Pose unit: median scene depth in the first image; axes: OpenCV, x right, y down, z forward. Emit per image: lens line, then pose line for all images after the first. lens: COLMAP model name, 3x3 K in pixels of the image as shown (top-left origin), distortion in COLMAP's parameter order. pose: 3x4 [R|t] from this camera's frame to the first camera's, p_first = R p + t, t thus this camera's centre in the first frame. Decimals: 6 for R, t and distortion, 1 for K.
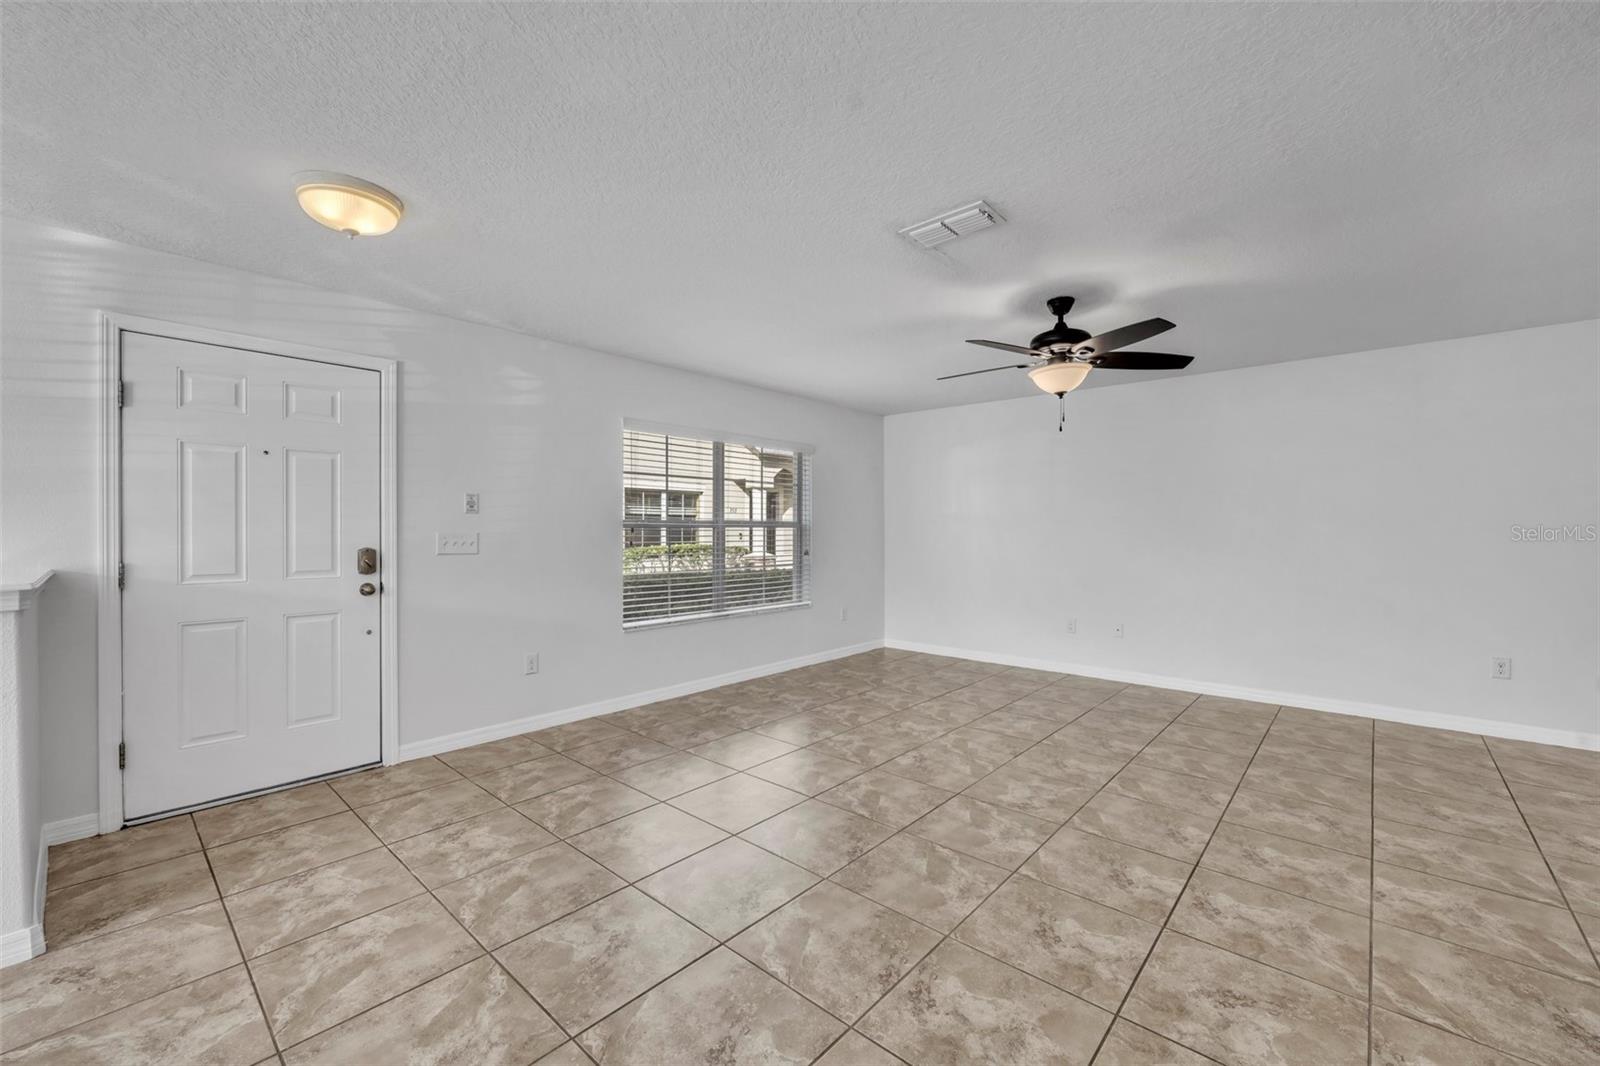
lens RADIAL K [[643.6, 0, 797.4], [0, 643.6, 530.7], [0, 0, 1]] dist [-0.005086, -0.000450]
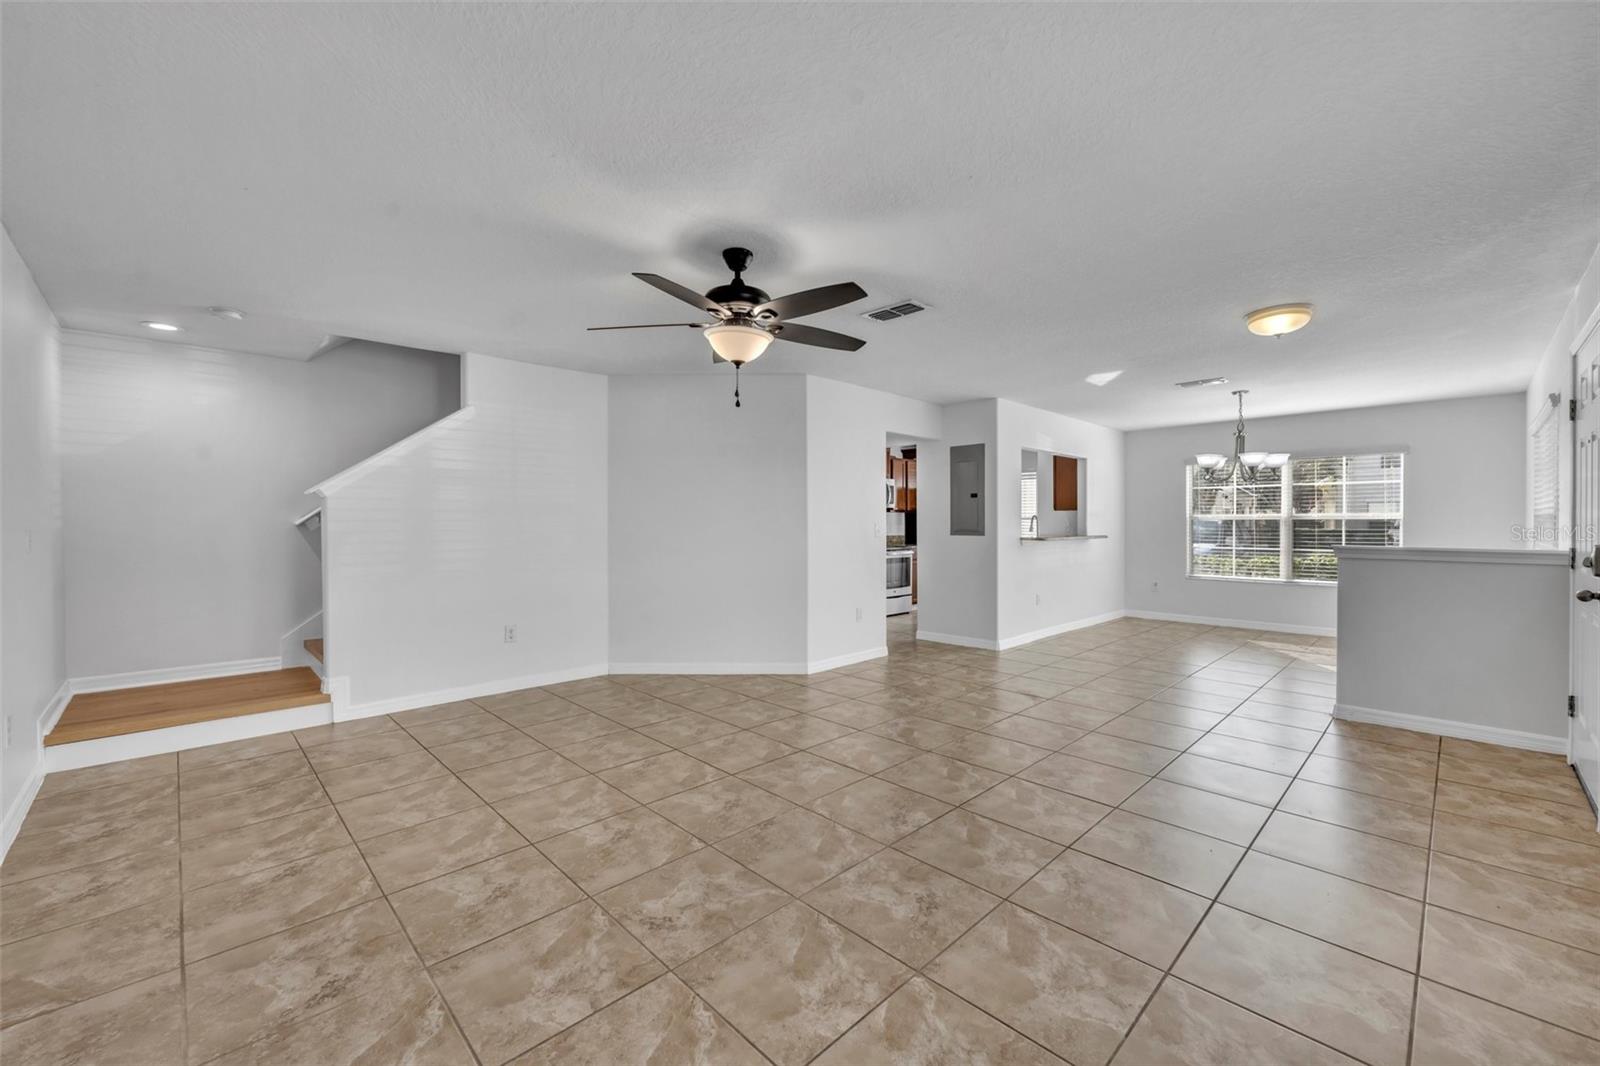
lens RADIAL K [[643.6, 0, 802.3], [0, 643.6, 527.3], [0, 0, 1]] dist [-0.005086, -0.000450]
pose [[-0.997941, -0.000398, 0.064134, 0.273778], [0.000409, 0.999921, 0.012573, -0.005019], [-0.064134, 0.012574, -0.997862, 1.889688]]
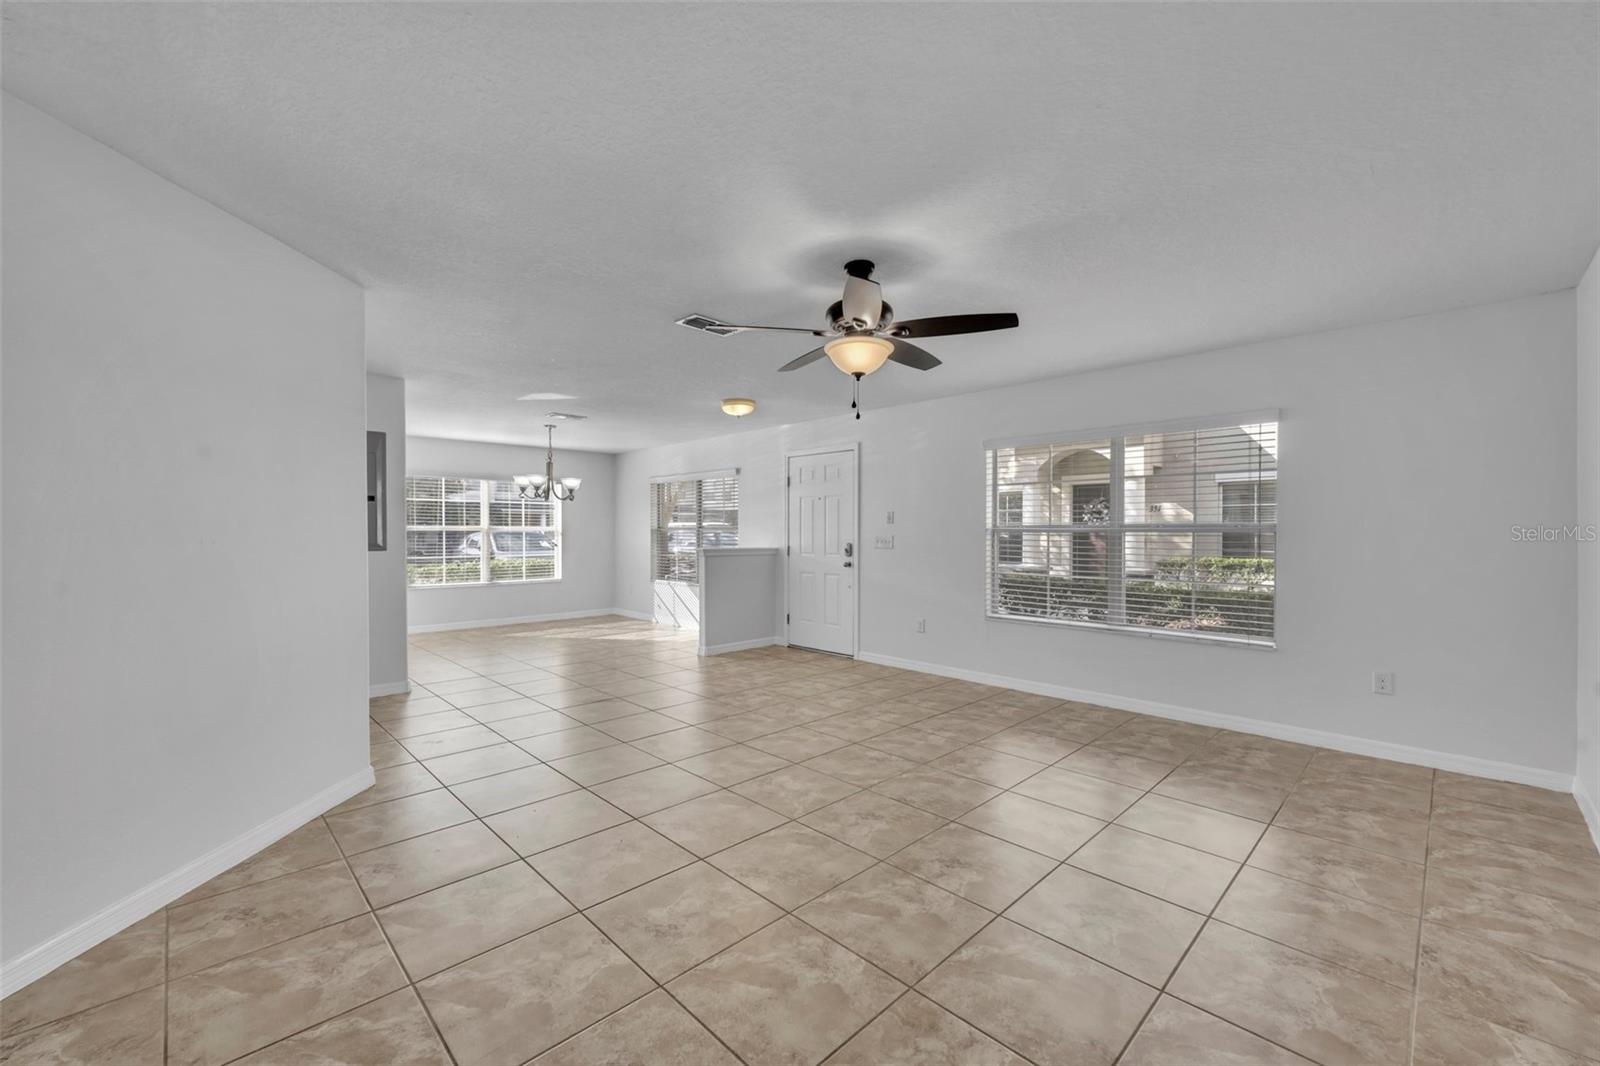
lens RADIAL K [[643.6, 0, 801.4], [0, 643.6, 535.3], [0, 0, 1]] dist [-0.005086, -0.000450]
pose [[-0.063200, 0.004304, -0.997992, 1.293672], [-0.005380, 0.999975, 0.004653, -0.004259], [0.997986, 0.005663, -0.063175, 1.000079]]
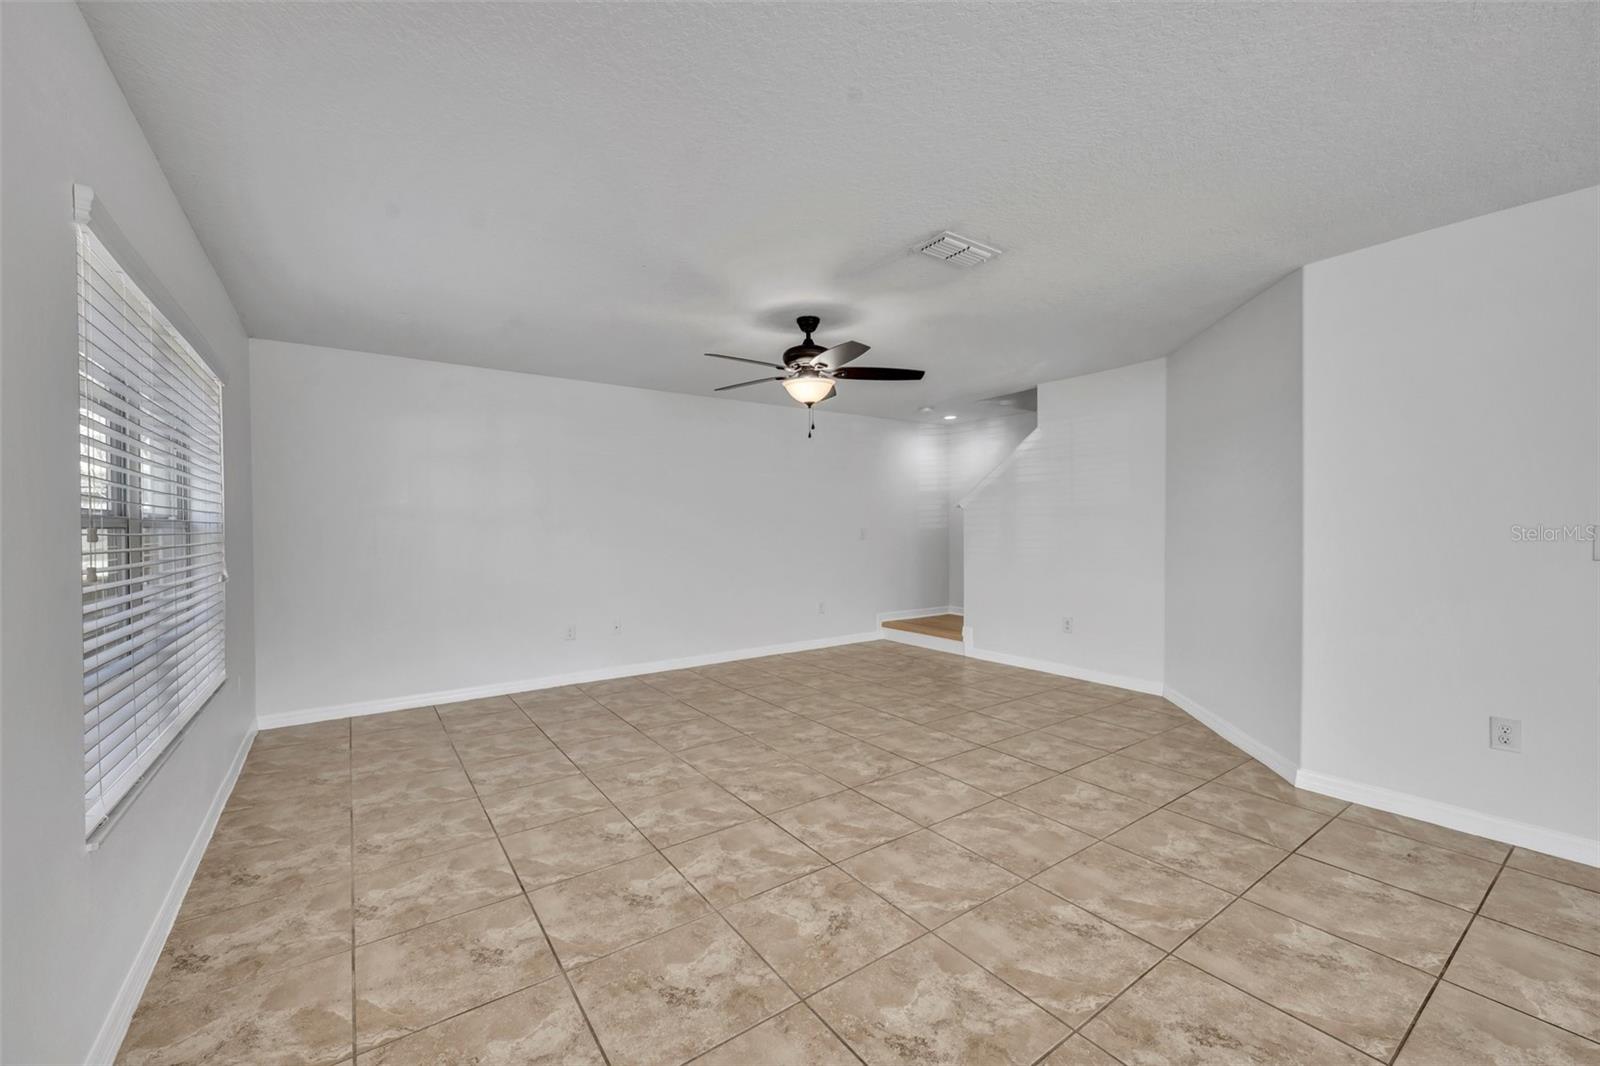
lens RADIAL K [[643.6, 0, 808.2], [0, 643.6, 540.9], [0, 0, 1]] dist [-0.005086, -0.000450]
pose [[0.211297, -0.025730, 0.977083, -0.689058], [0.011241, 0.999651, 0.023894, -0.005547], [-0.977357, 0.005935, 0.211512, 0.785999]]
